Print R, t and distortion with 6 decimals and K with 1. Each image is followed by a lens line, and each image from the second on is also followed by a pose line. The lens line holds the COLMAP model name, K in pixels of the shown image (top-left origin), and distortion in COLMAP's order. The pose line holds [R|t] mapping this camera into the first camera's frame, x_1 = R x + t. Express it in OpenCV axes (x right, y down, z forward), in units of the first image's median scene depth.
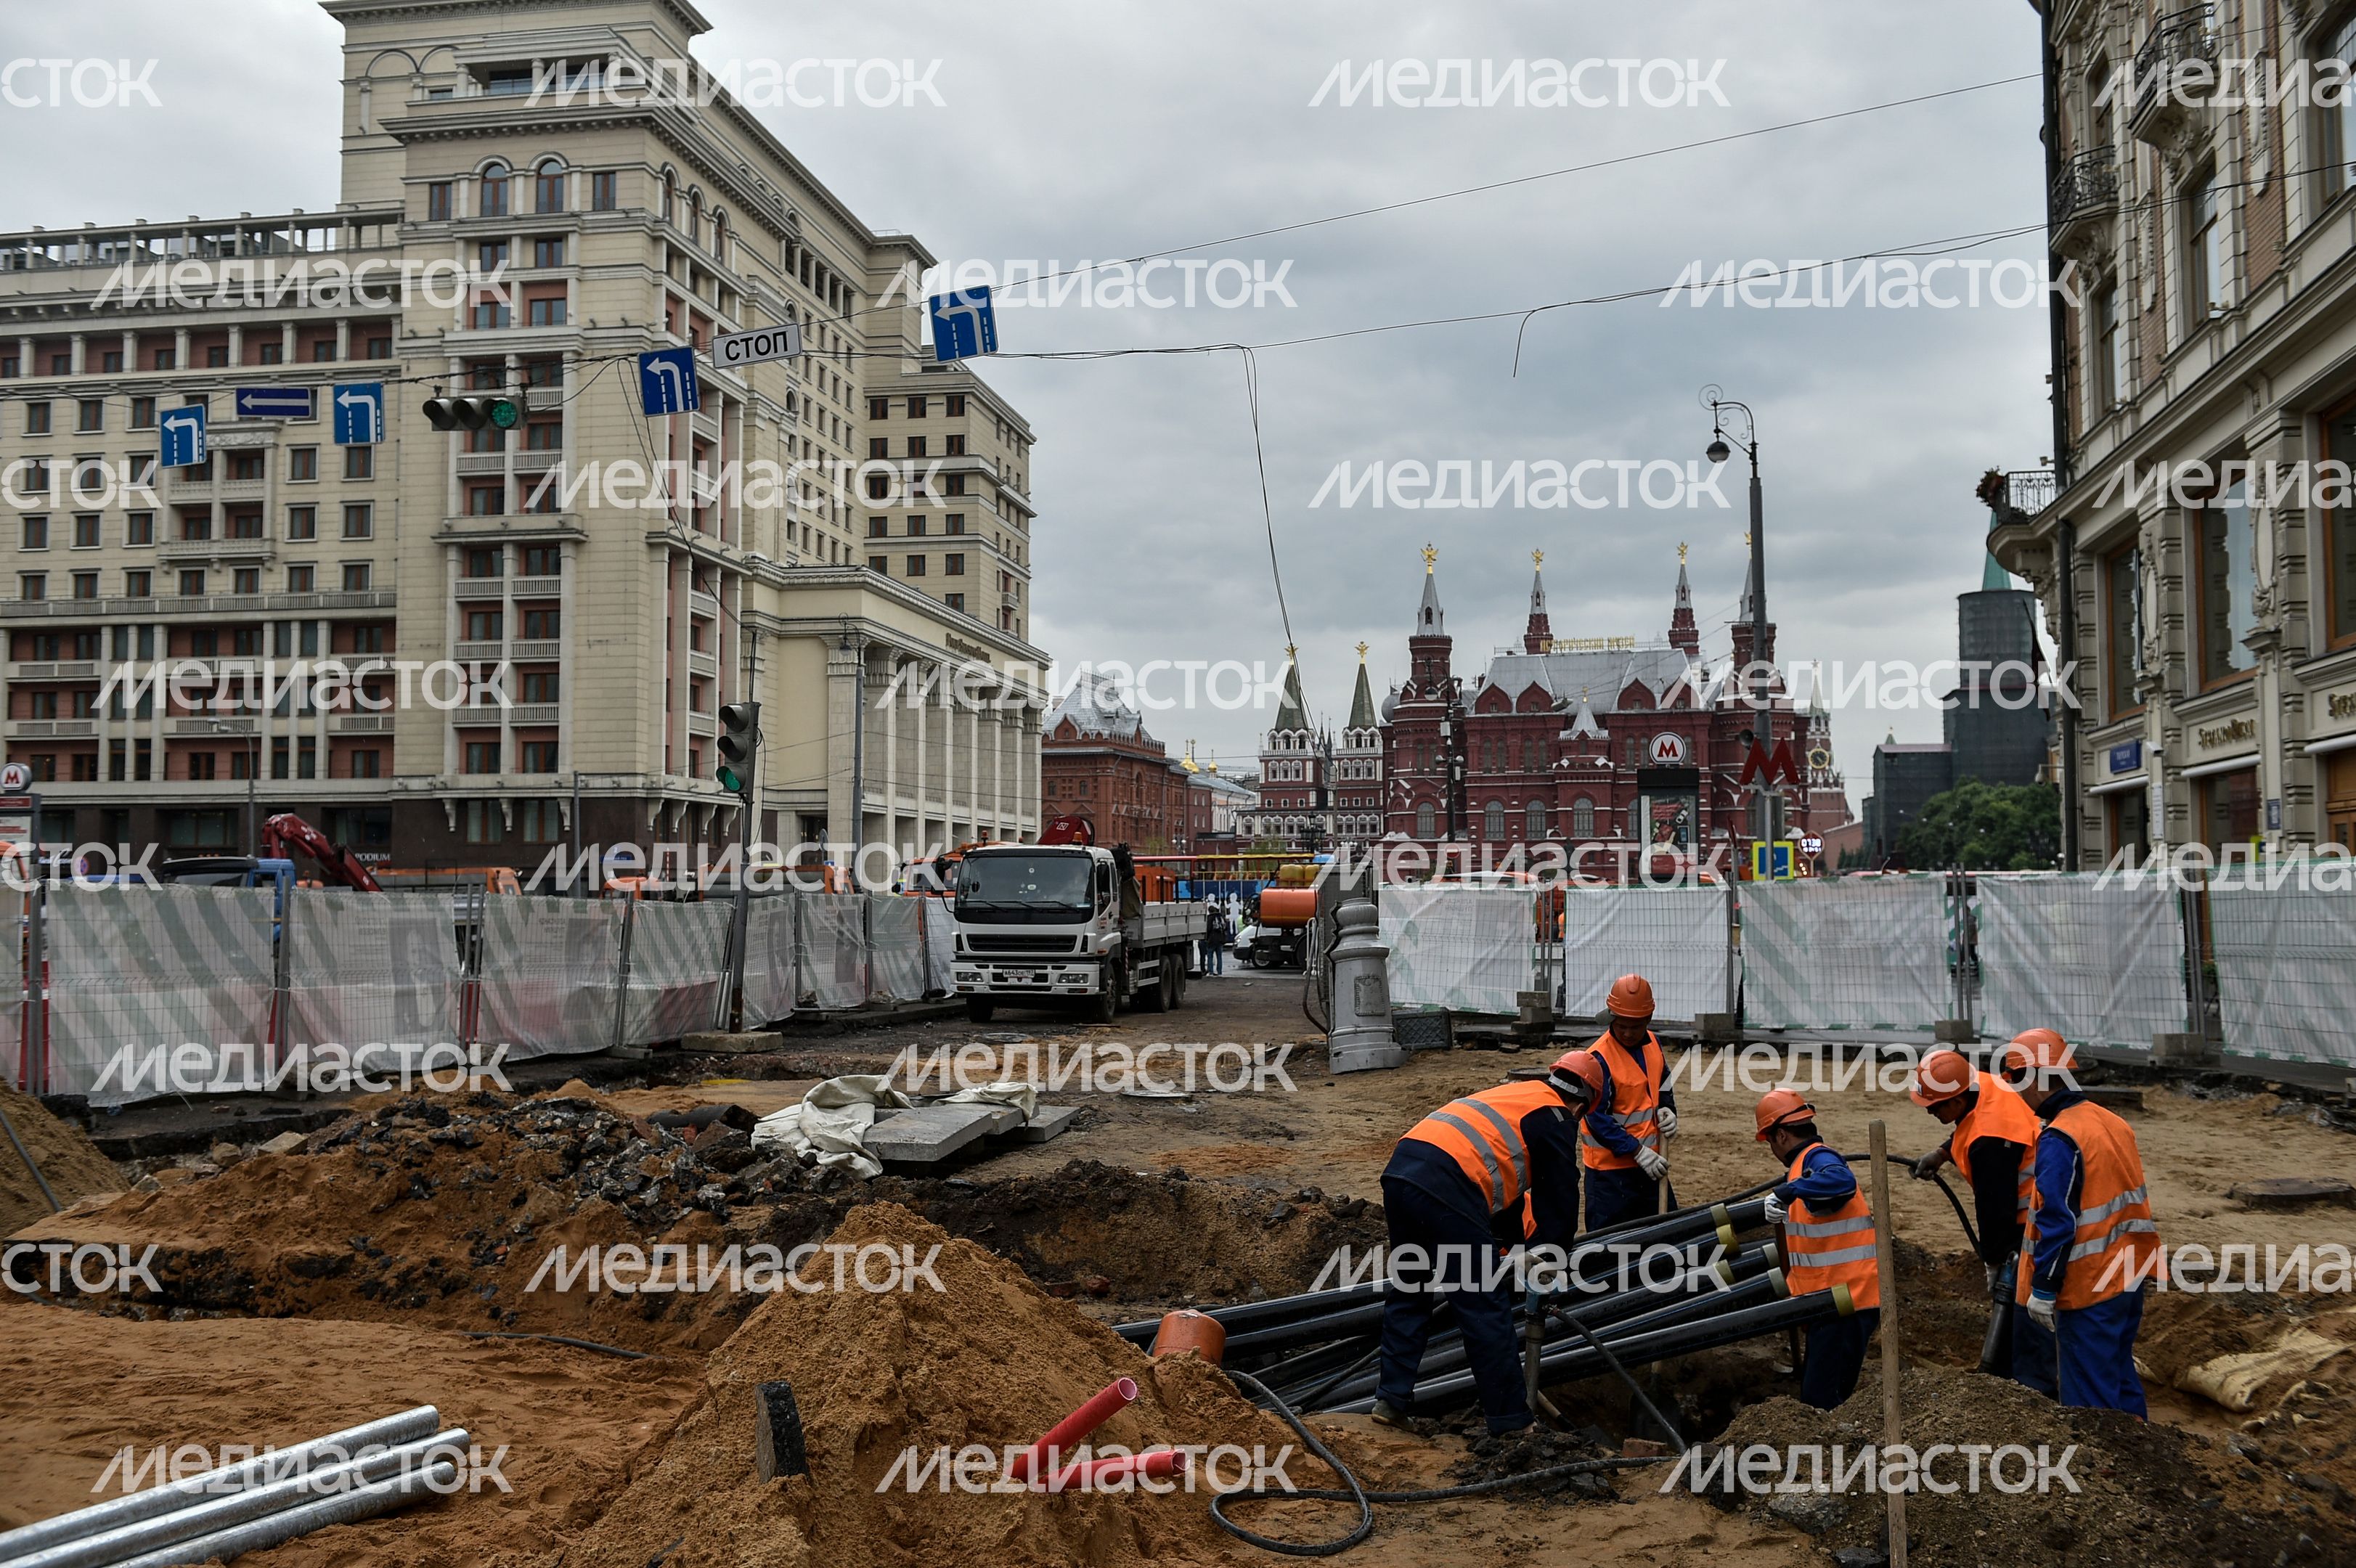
lens RADIAL K [[2159.3, 0, 1178.0], [0, 2159.3, 784.0], [0, 0, 1]] dist [0.002604, -0.004871]
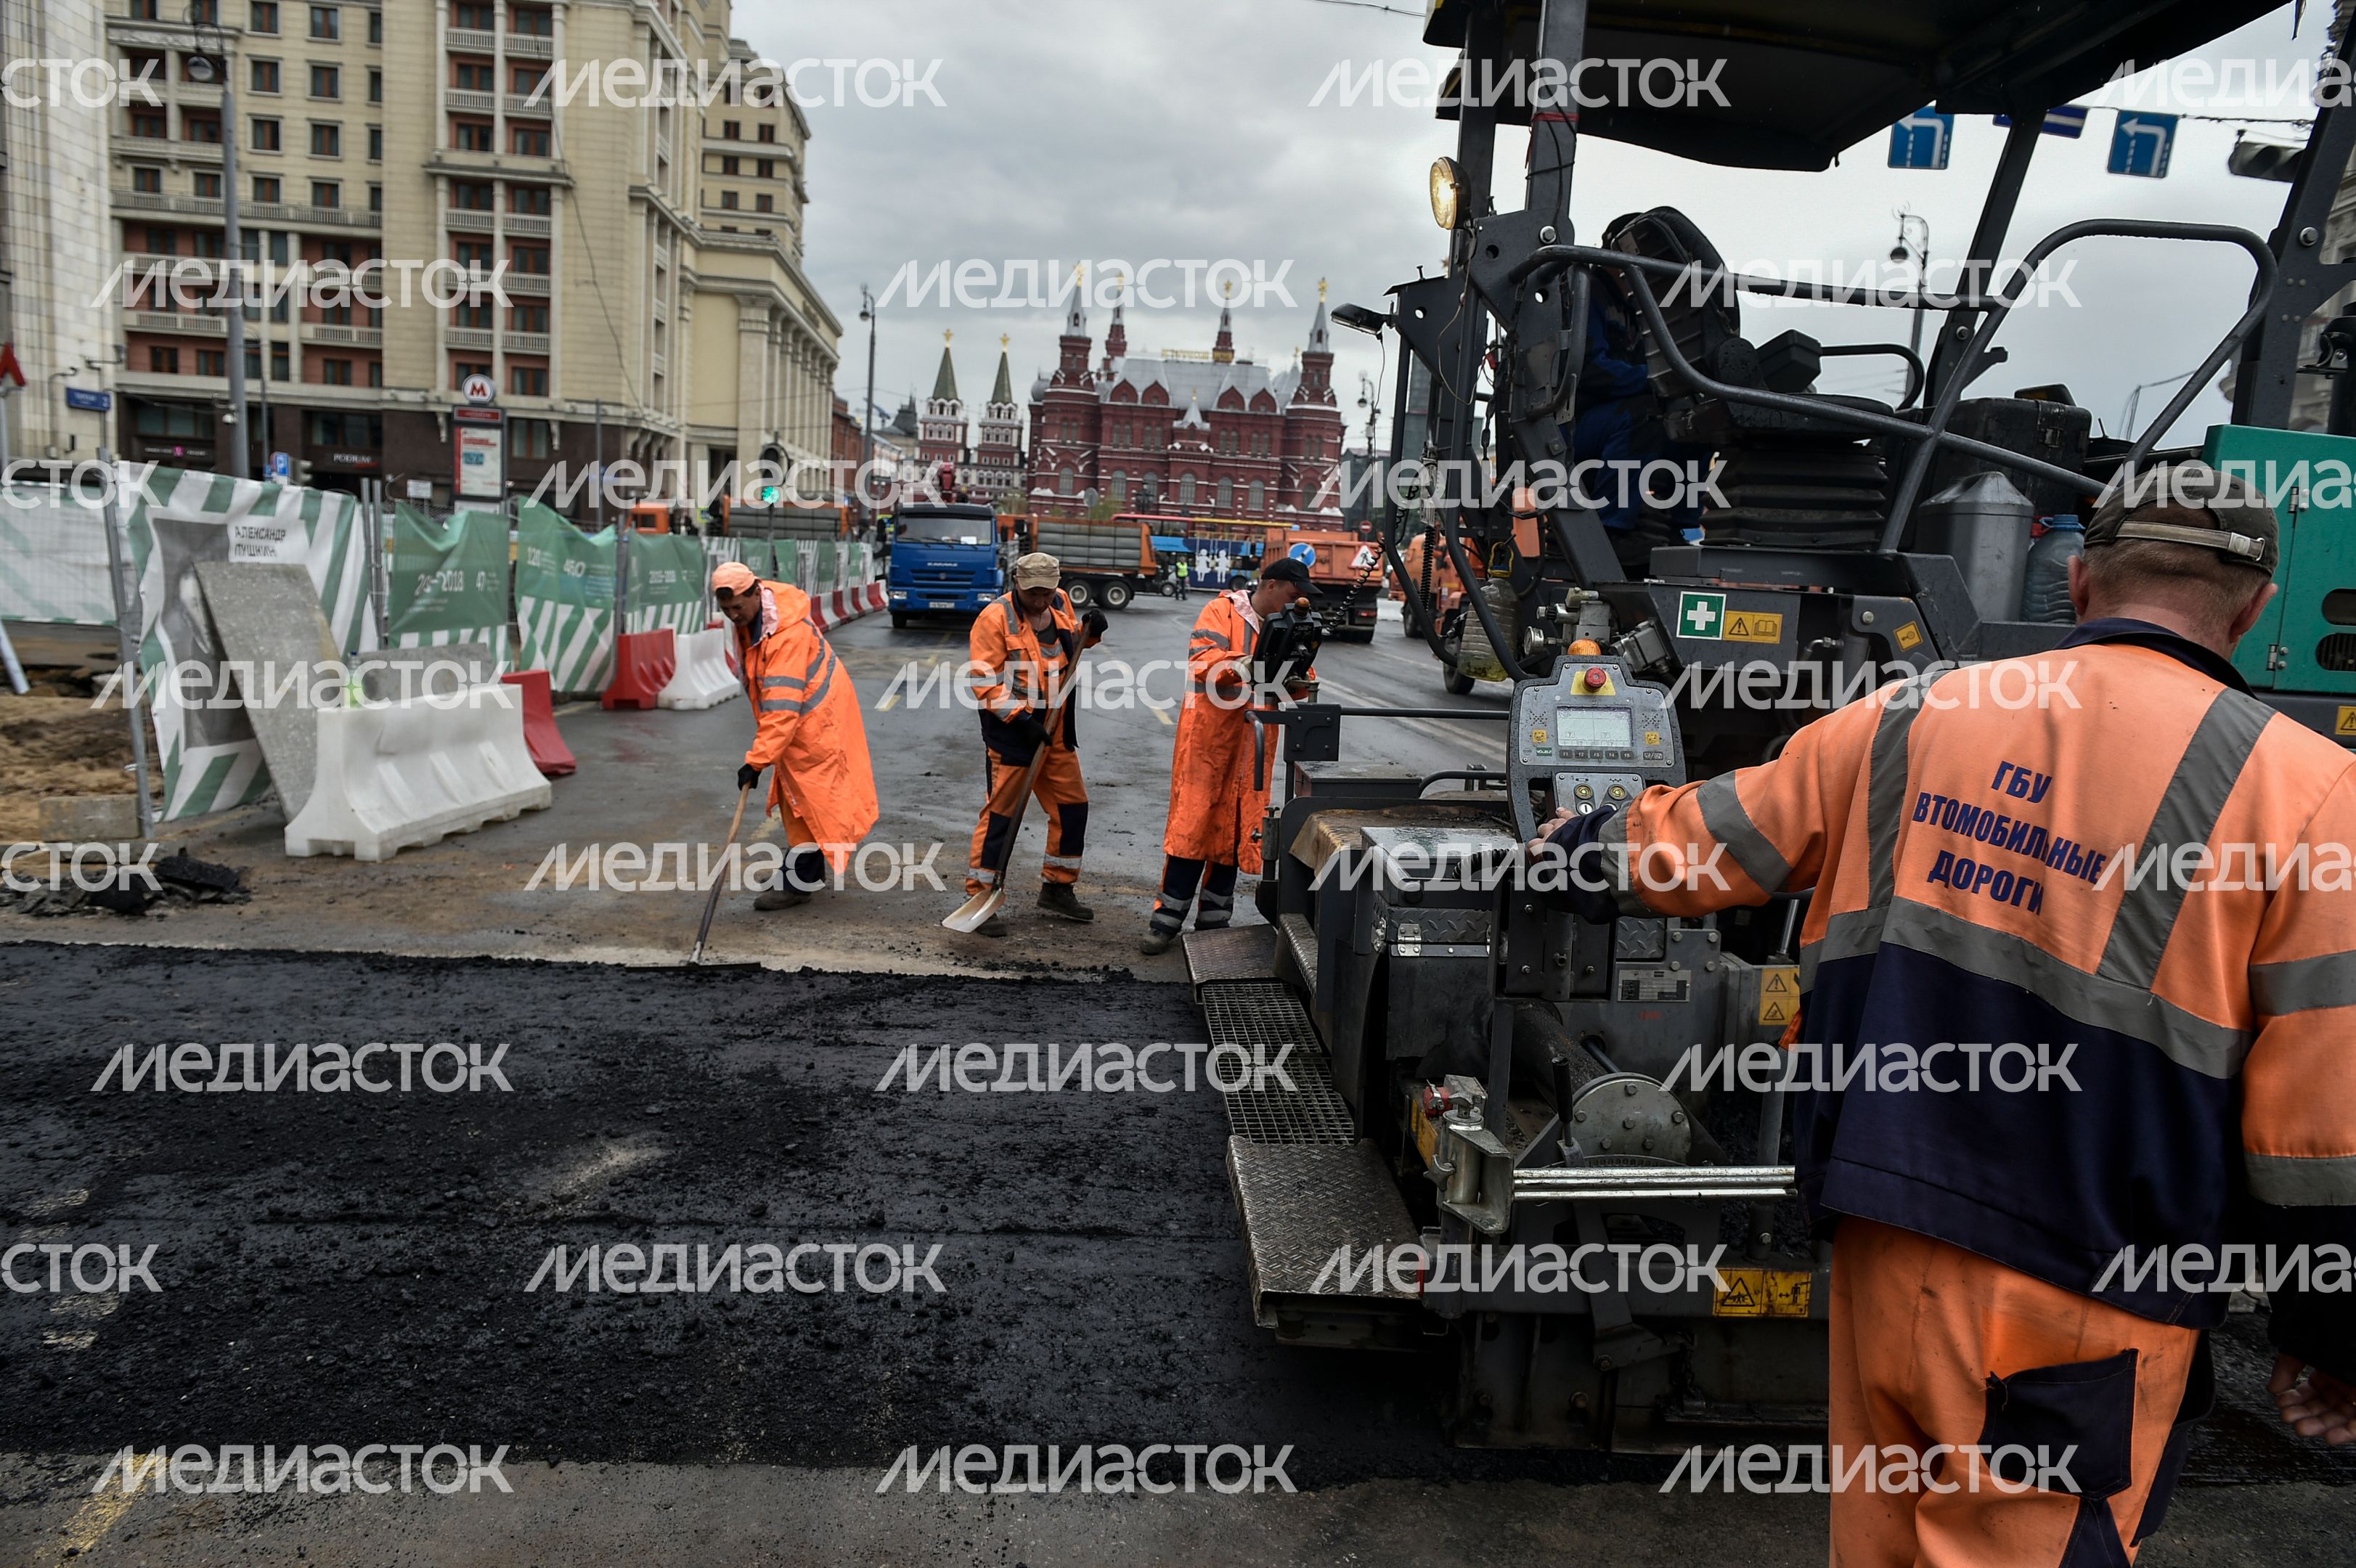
lens RADIAL K [[1600.9, 0, 1178.0], [0, 1600.9, 784.0], [0, 0, 1]] dist [-0.007408, -0.003223]
pose [[0.957508, 0.022090, 0.287560, -0.193106], [-0.081284, 0.977313, 0.195581, 0.002039], [-0.276716, -0.210644, 0.937581, 0.068361]]
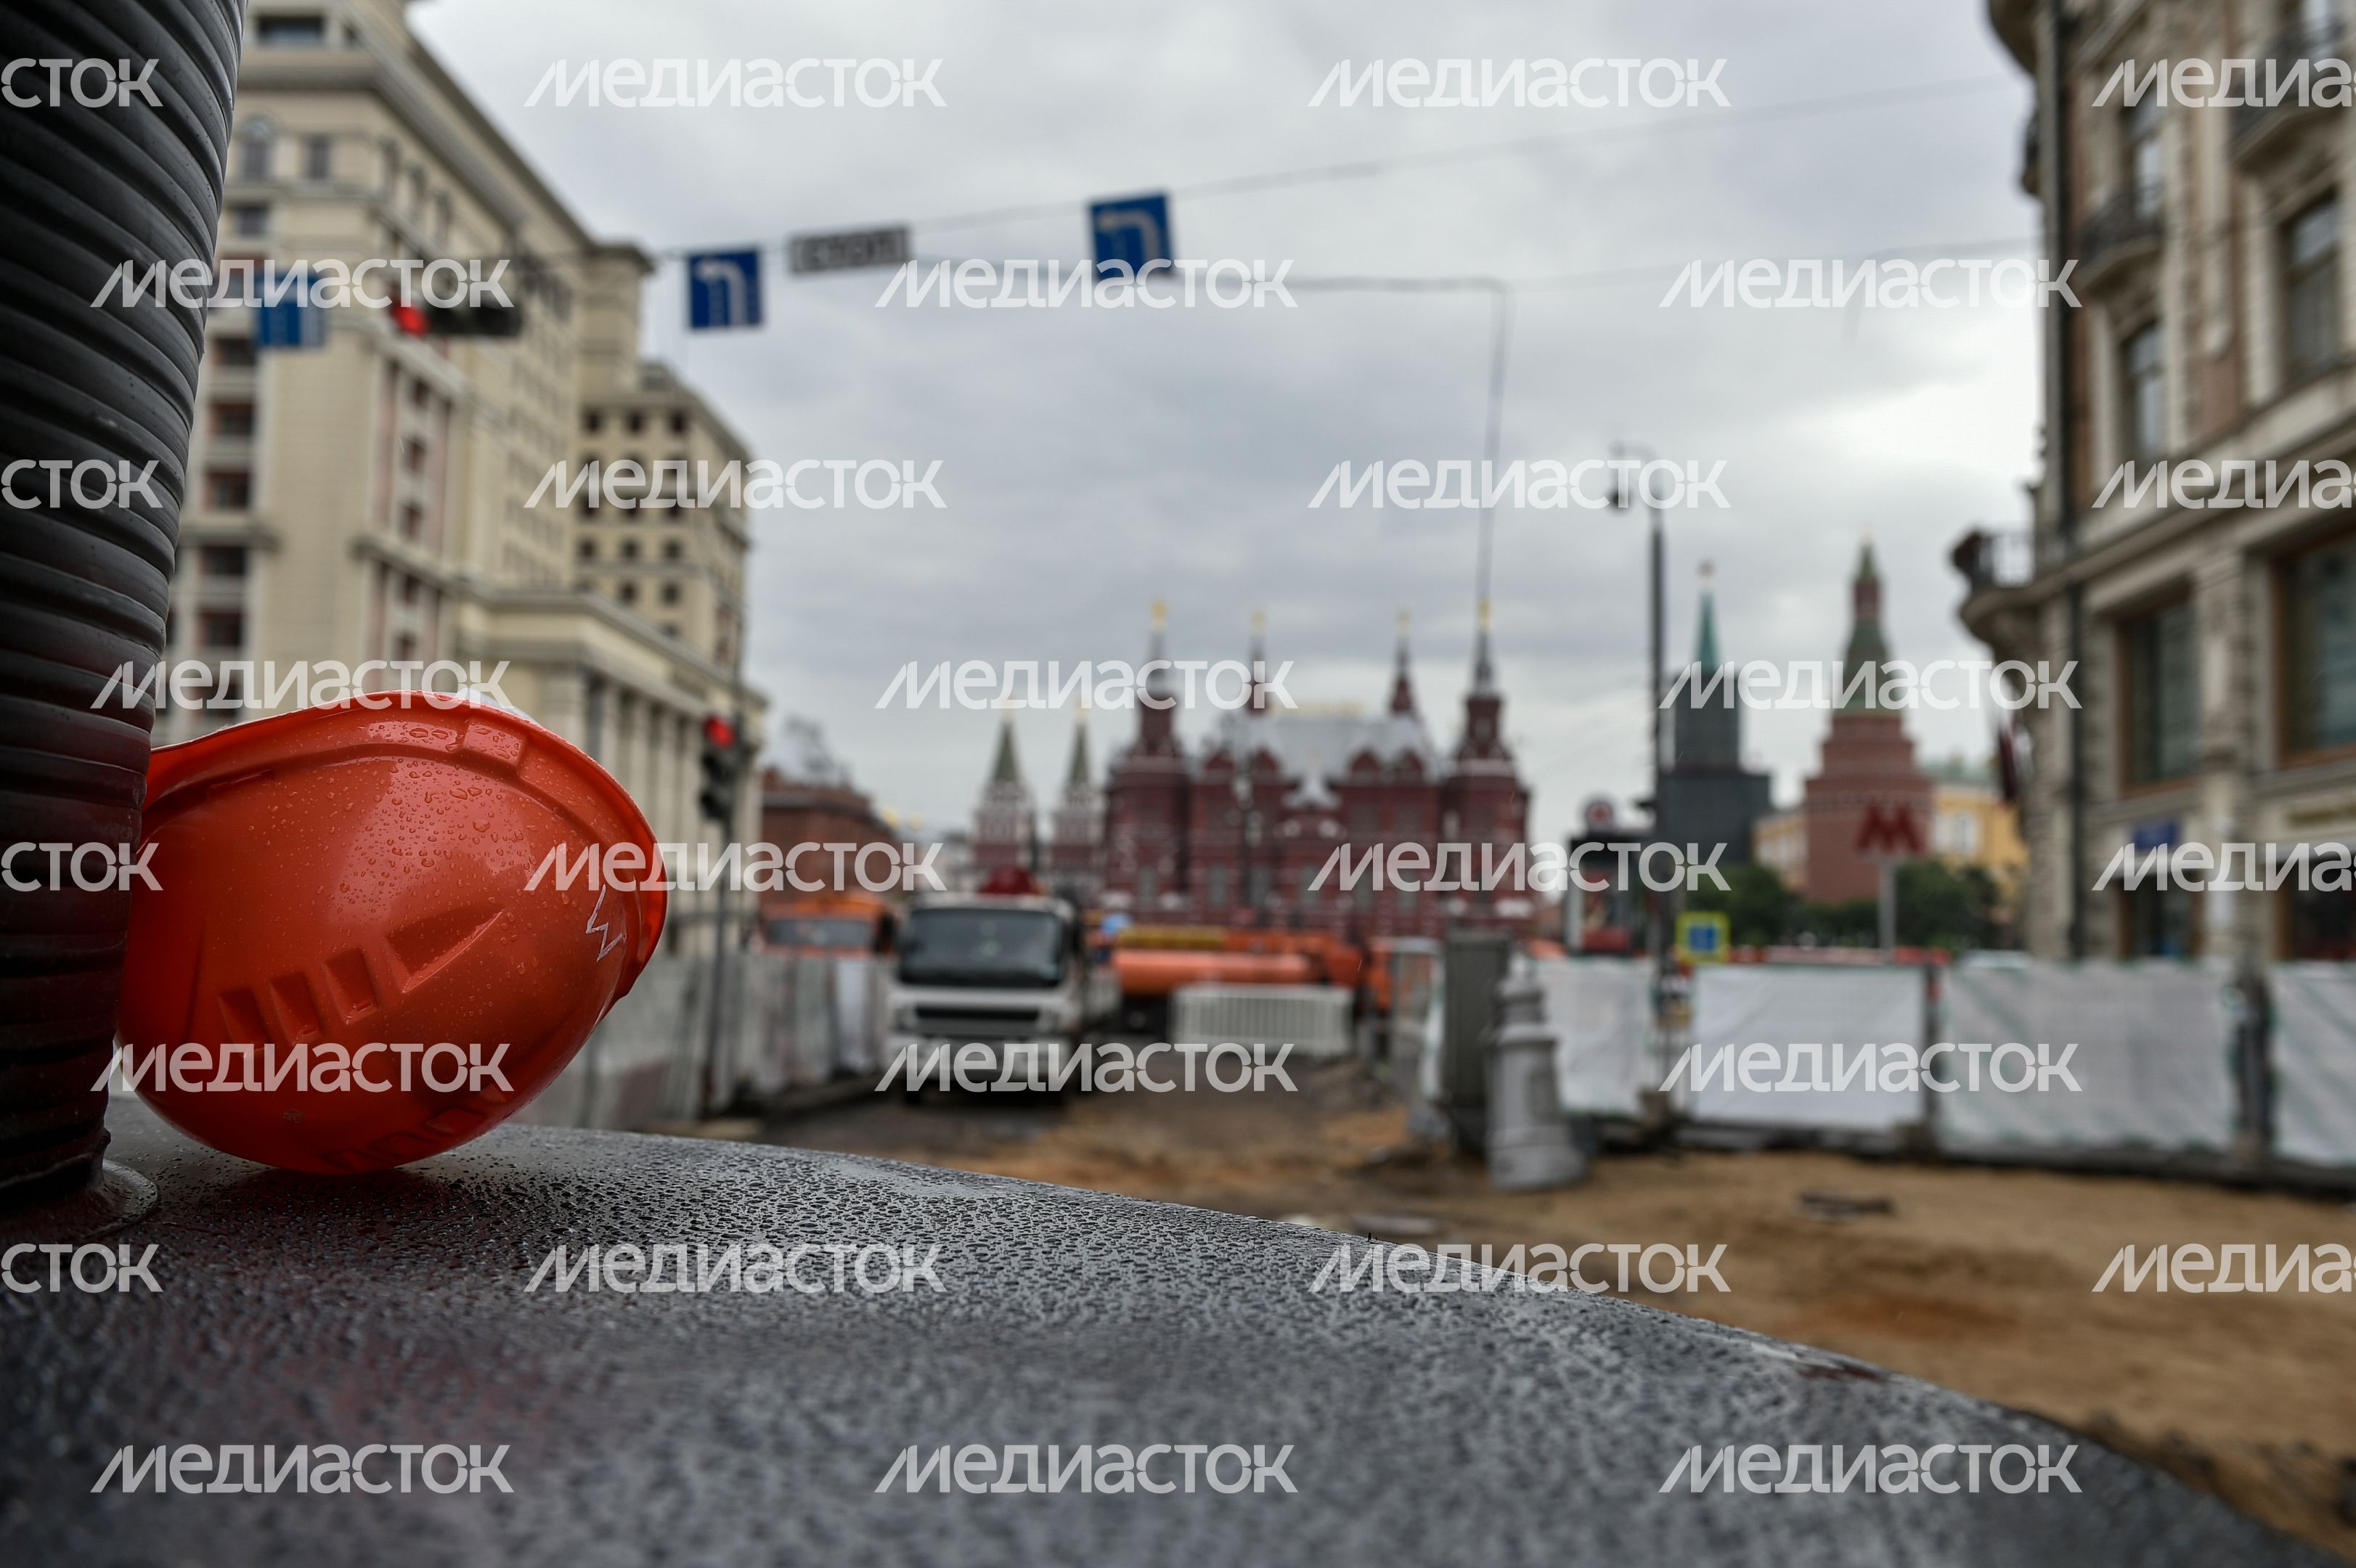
lens RADIAL K [[2225.3, 0, 1178.0], [0, 2225.3, 784.0], [0, 0, 1]] dist [-0.004550, -0.010895]
pose [[0.988761, 0.035336, 0.145268, -0.034767], [-0.031373, 0.999073, -0.029483, 0.001809], [-0.146175, 0.024595, 0.988953, 0.035427]]
